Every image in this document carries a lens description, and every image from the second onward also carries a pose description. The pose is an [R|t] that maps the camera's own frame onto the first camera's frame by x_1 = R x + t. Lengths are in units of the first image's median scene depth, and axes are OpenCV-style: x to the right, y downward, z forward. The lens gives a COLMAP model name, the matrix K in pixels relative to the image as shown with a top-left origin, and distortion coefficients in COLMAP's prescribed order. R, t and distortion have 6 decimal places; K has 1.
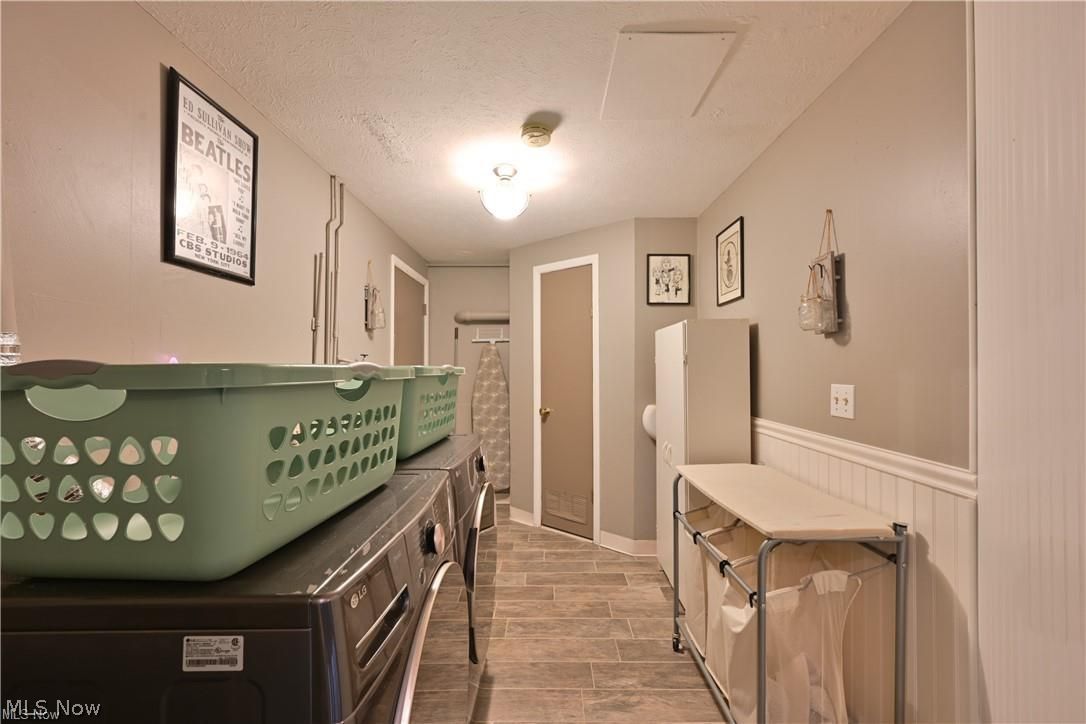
lens RADIAL K [[425.4, 0, 544.3], [0, 425.4, 361.1], [0, 0, 1]] dist [-0.002330, 0.000442]
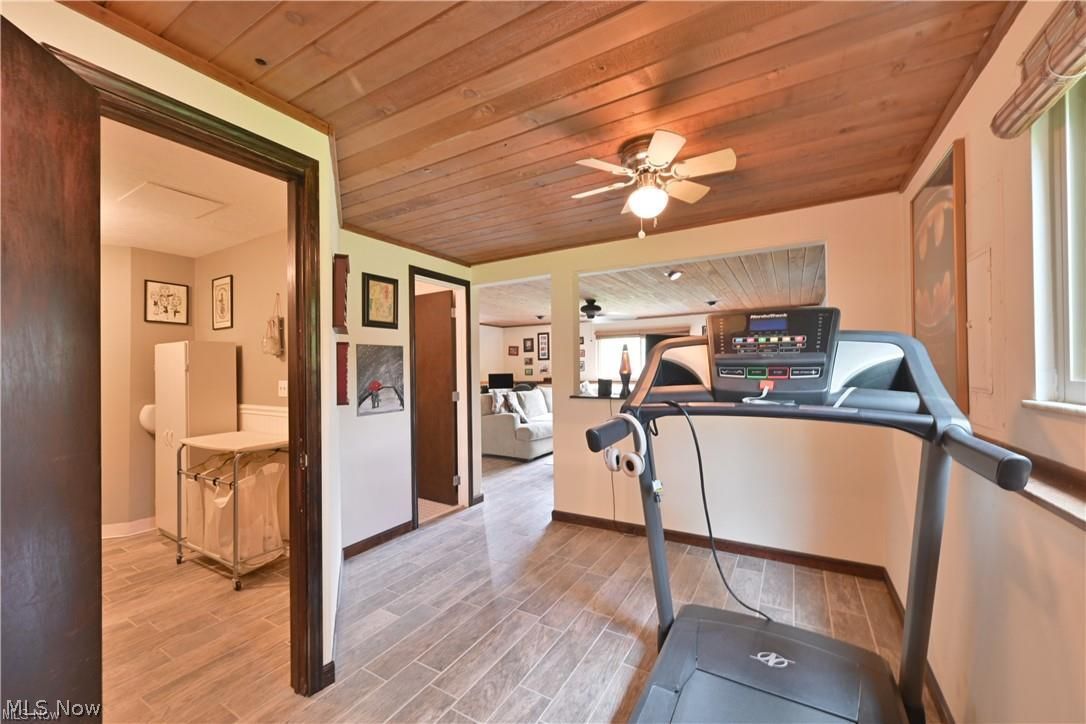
lens RADIAL K [[425.4, 0, 543.5], [0, 425.4, 364.4], [0, 0, 1]] dist [-0.002330, 0.000442]
pose [[0.504356, 0.002997, 0.863491, -0.292249], [-0.000534, 0.999995, -0.003159, -0.012348], [-0.863496, 0.001133, 0.504355, -0.749393]]
